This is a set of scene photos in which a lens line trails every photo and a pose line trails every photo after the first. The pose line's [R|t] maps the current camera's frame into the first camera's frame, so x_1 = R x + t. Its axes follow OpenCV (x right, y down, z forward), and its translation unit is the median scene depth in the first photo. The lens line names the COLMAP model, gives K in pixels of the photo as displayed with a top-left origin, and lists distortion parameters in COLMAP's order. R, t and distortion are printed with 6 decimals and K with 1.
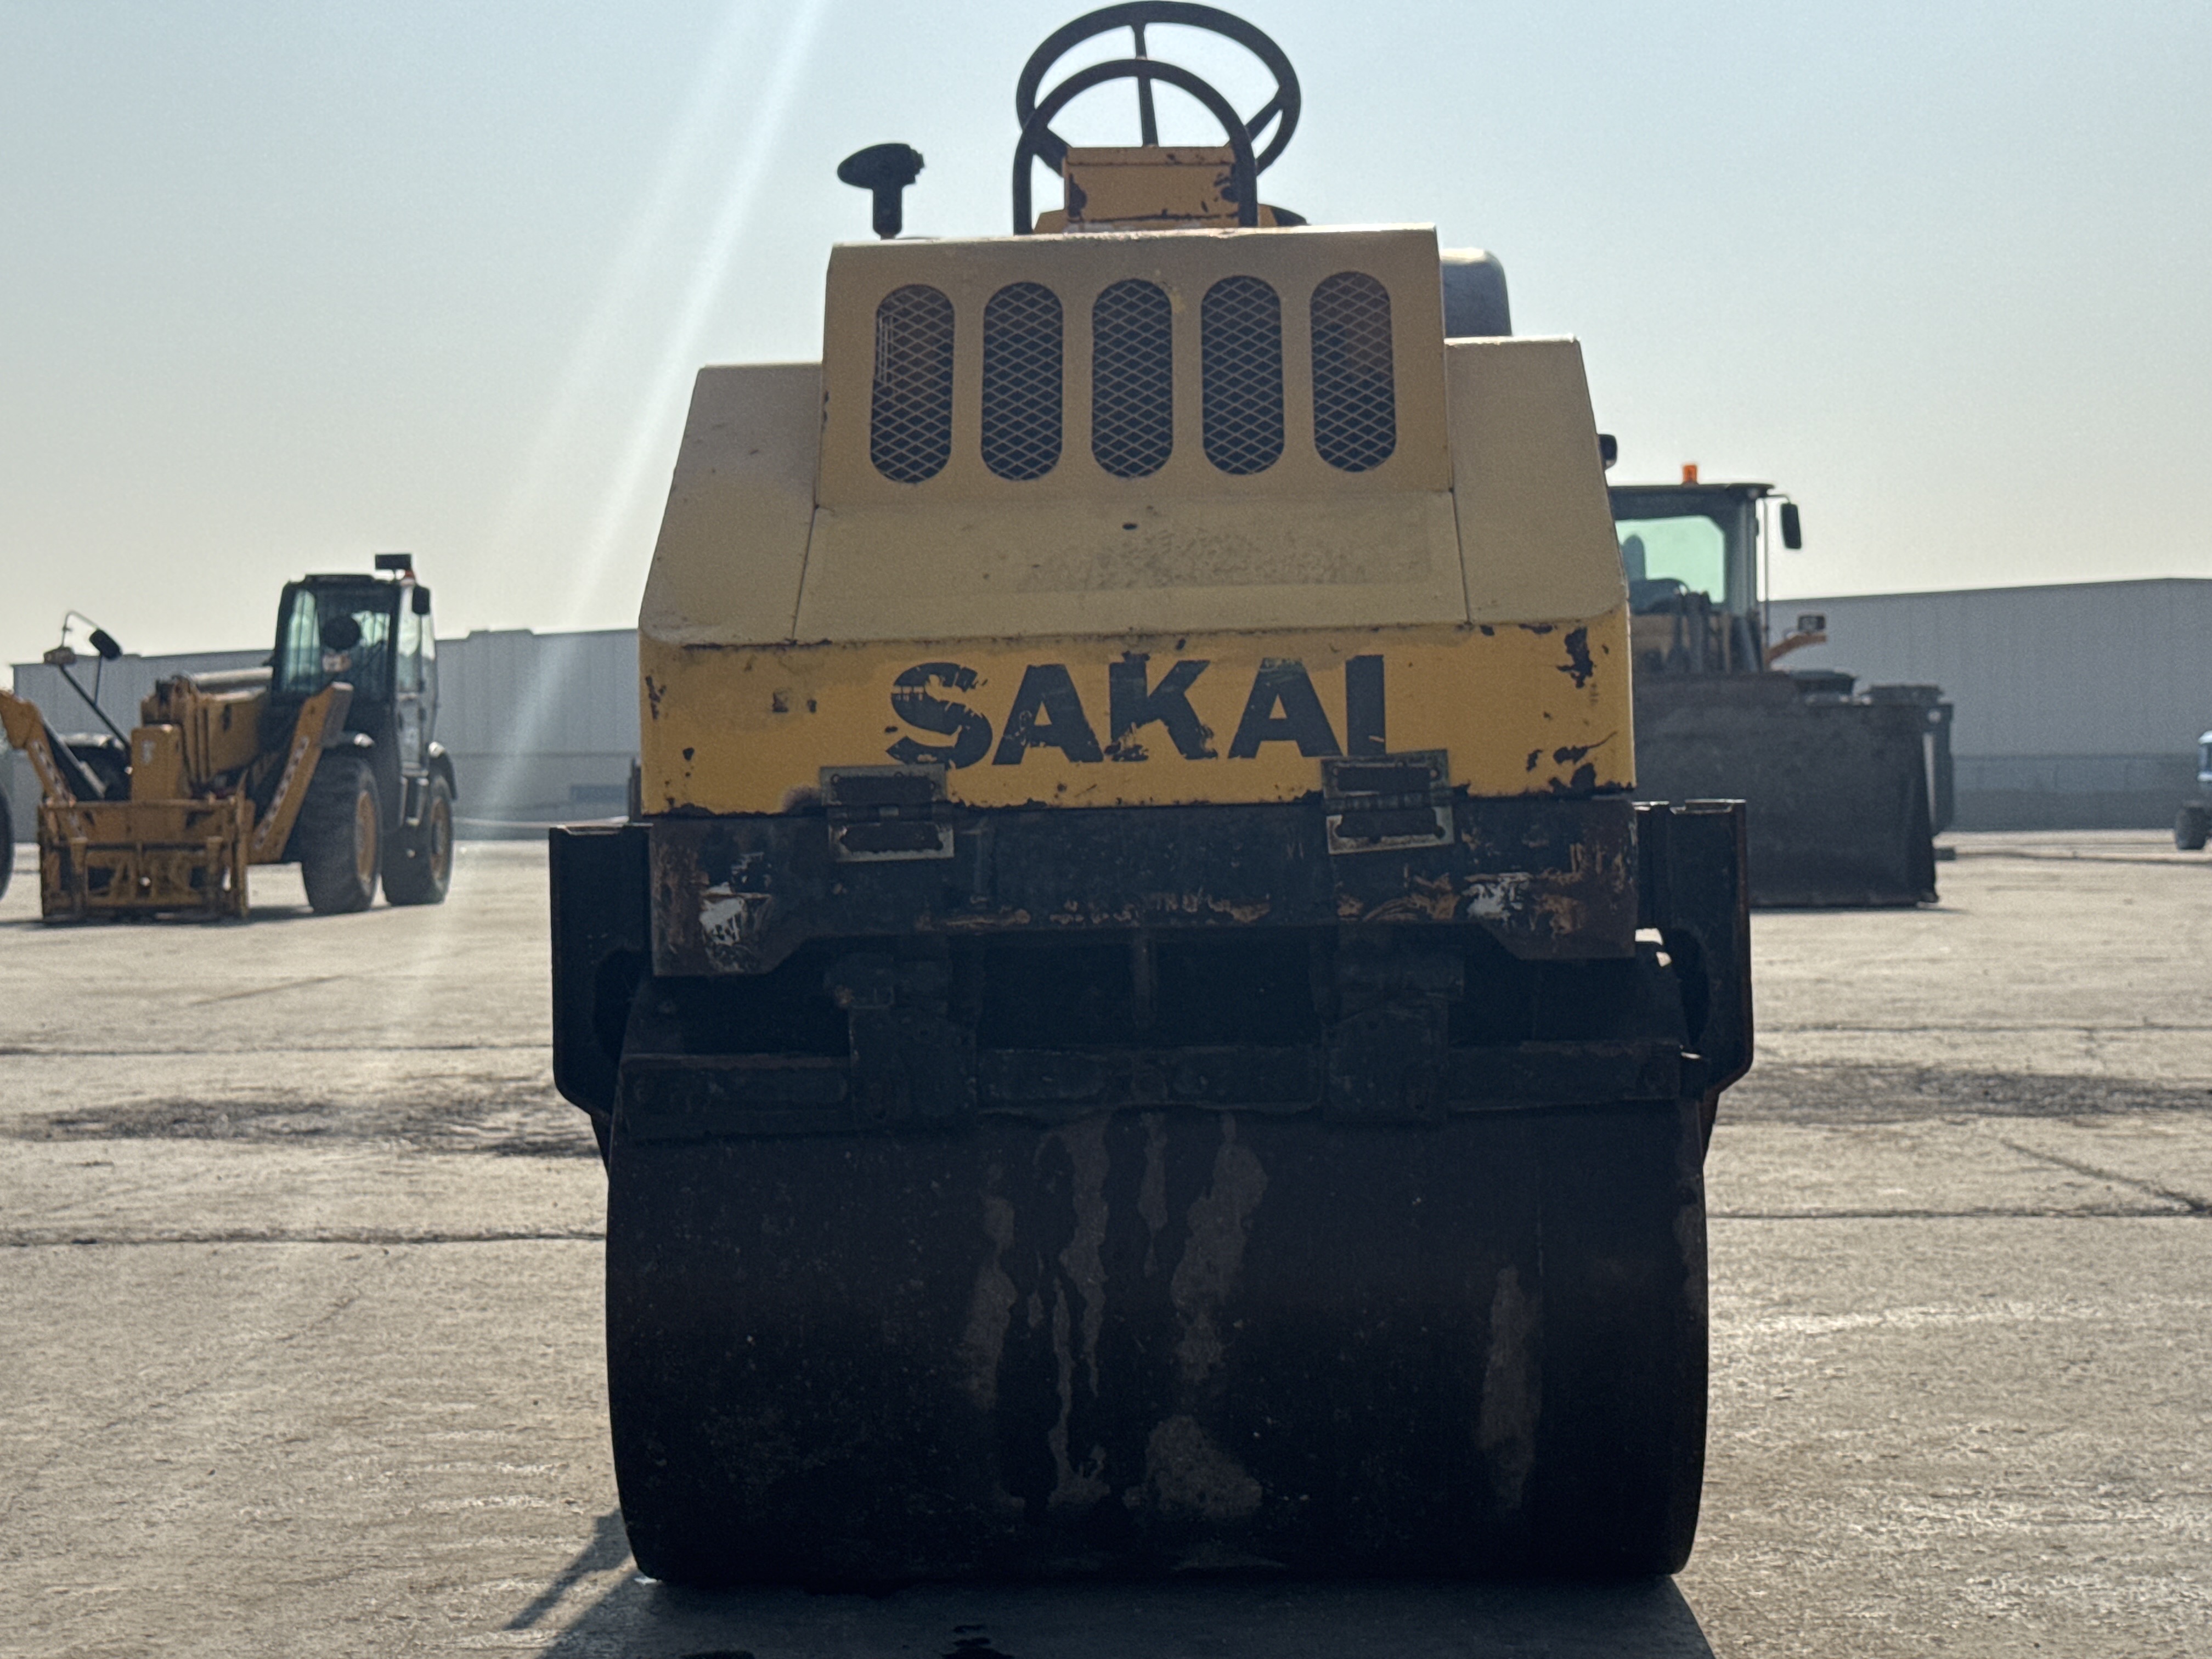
lens RADIAL K [[3350.3, 0, 1094.3], [0, 3350.3, 828.7], [0, 0, 1]] dist [0.133808, 0.079267]
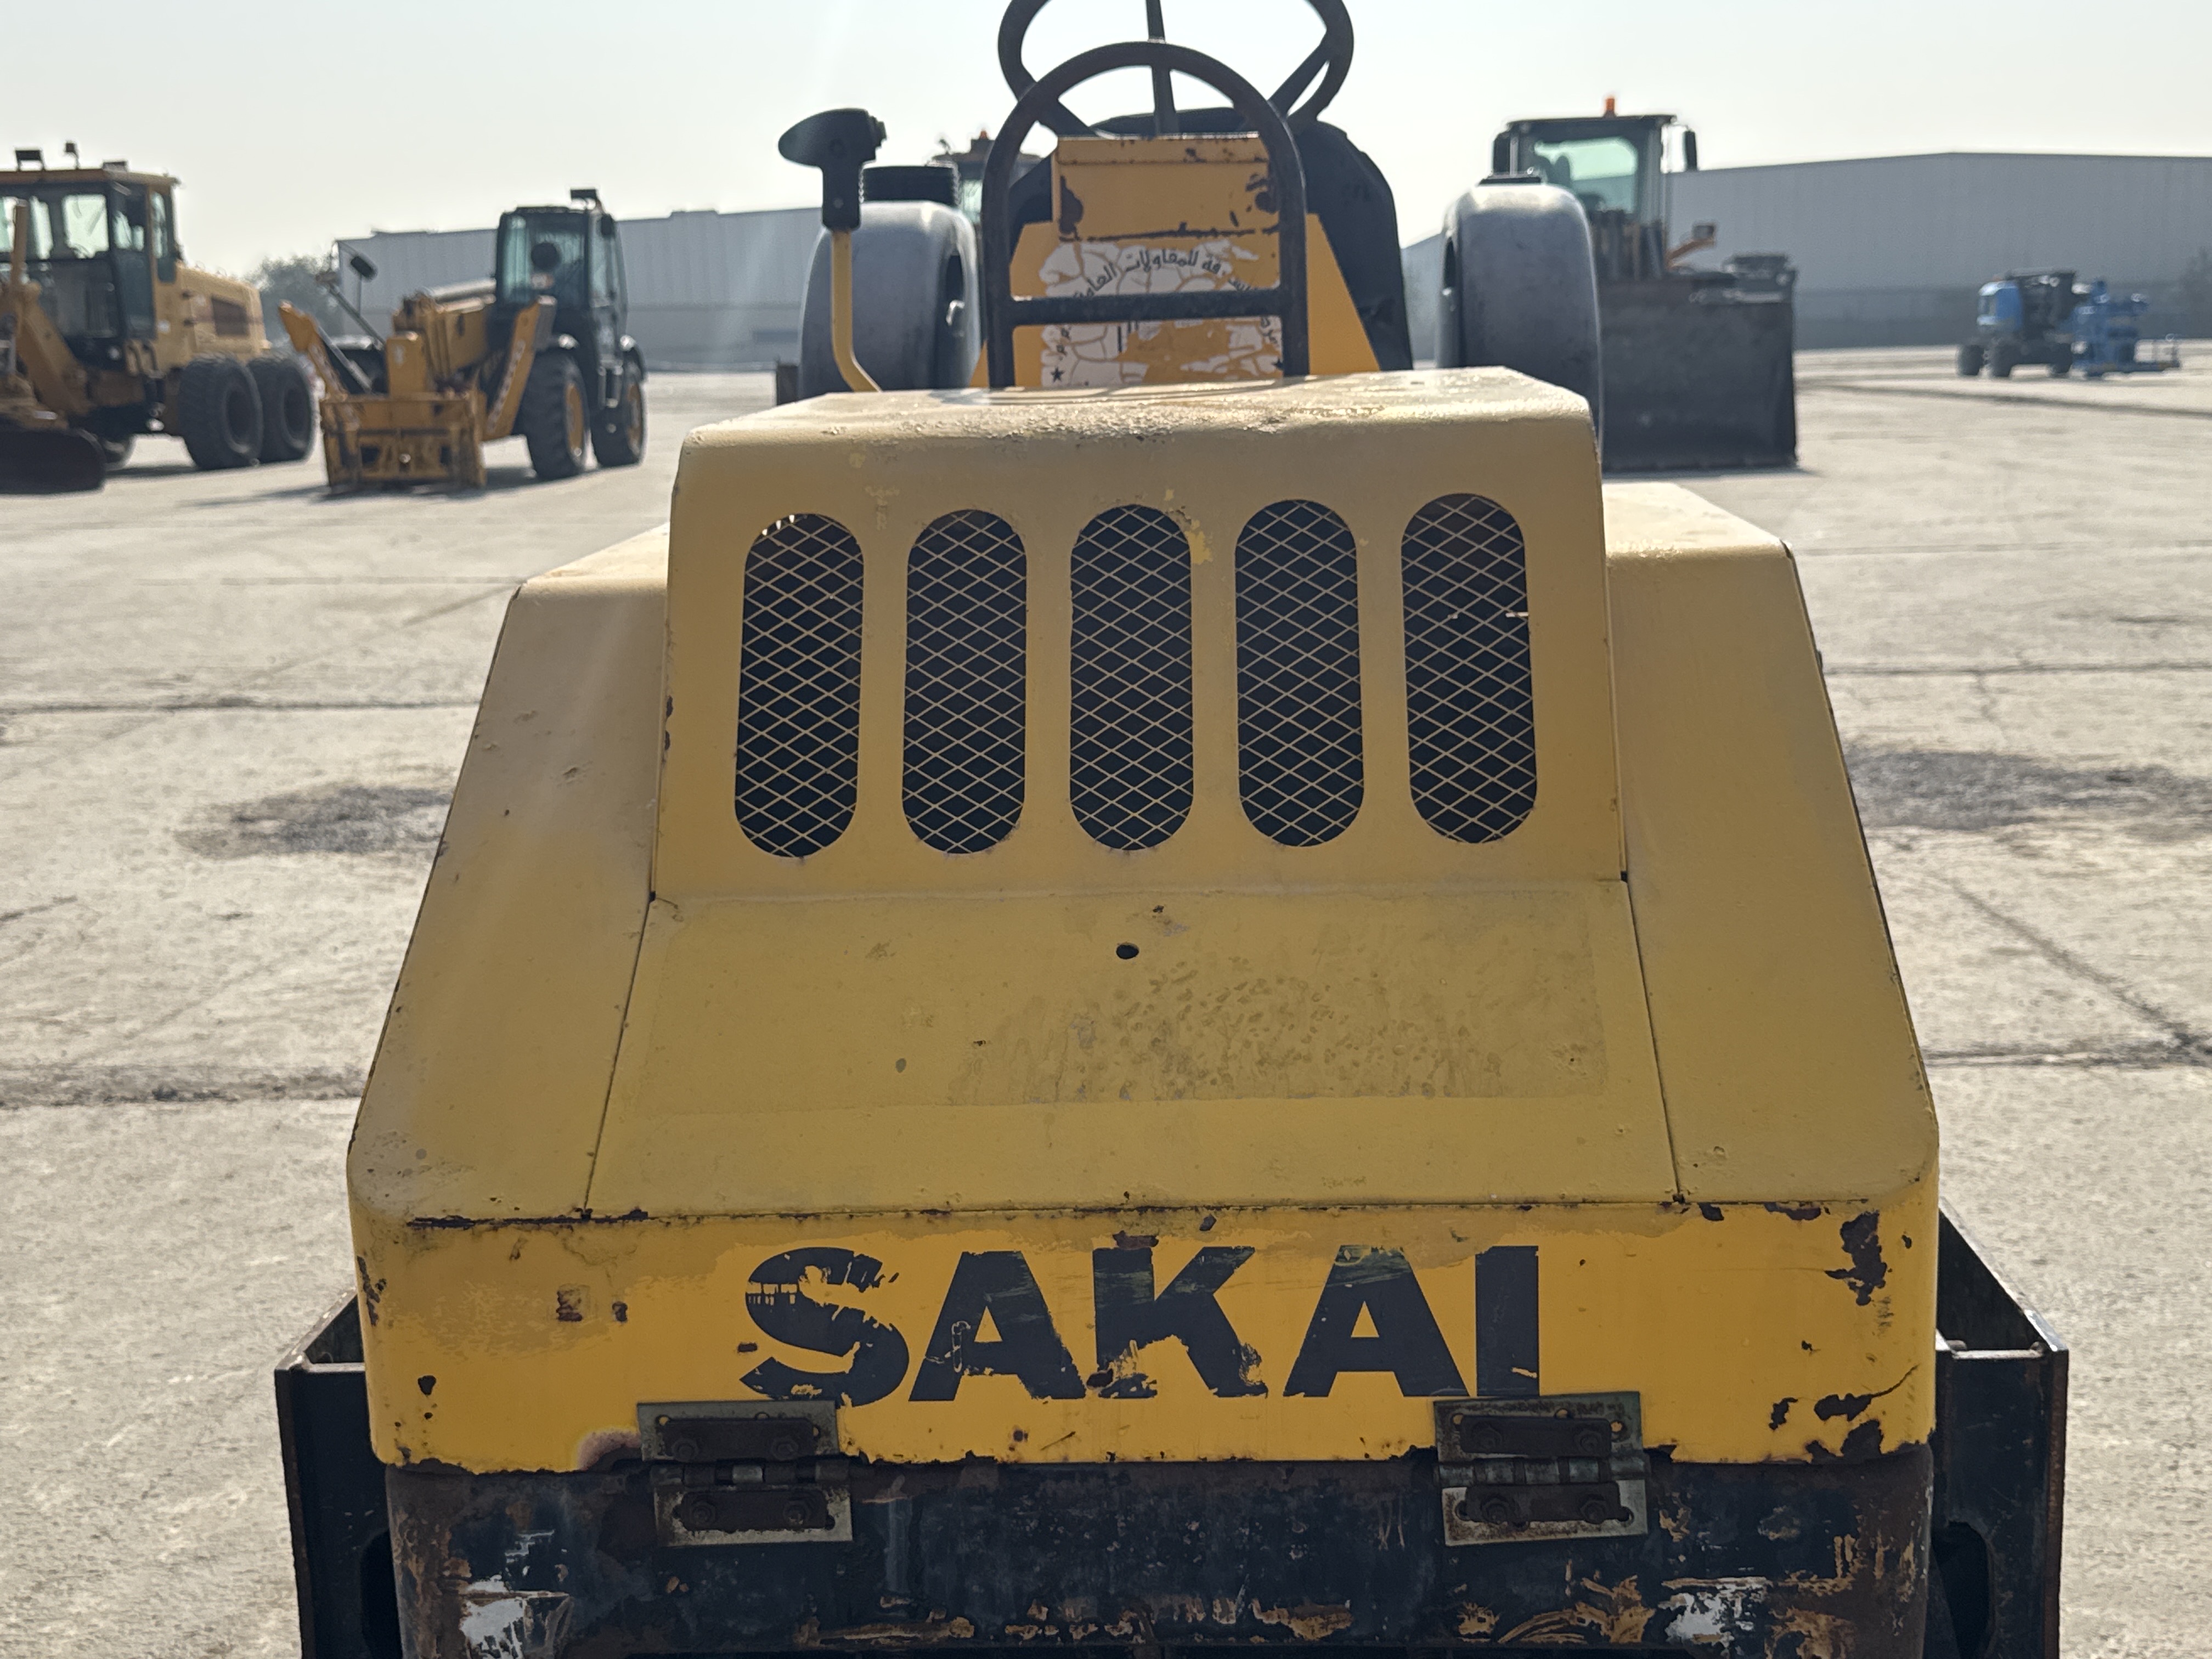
lens RADIAL K [[2389.4, 0, 1106.0], [0, 2389.4, 829.5], [0, 0, 1]] dist [0.179114, -0.385080]
pose [[0.999826, -0.008950, -0.016374, 0.014850], [0.011998, 0.980388, 0.196711, -0.212826], [0.014292, -0.196873, 0.980325, 0.576031]]
